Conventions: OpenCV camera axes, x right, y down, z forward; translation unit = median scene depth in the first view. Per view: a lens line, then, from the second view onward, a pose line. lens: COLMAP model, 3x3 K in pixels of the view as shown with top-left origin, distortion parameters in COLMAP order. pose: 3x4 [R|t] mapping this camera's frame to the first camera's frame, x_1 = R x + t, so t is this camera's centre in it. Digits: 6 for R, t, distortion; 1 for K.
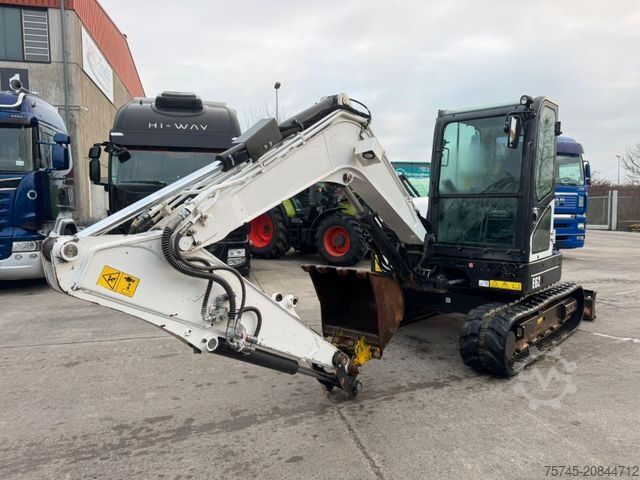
lens RADIAL K [[453.6, 0, 320.0], [0, 453.6, 240.0], [0, 0, 1]] dist [0.056517, -0.090299]
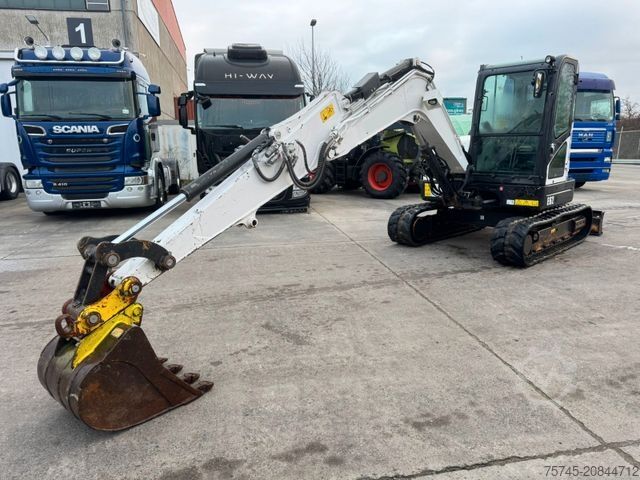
lens RADIAL K [[453.6, 0, 320.0], [0, 453.6, 240.0], [0, 0, 1]] dist [0.056517, -0.090299]
pose [[0.998294, -0.001156, -0.058368, -0.109264], [0.008893, 0.991149, 0.132456, 0.021543], [0.057698, -0.132749, 0.989469, -0.337501]]
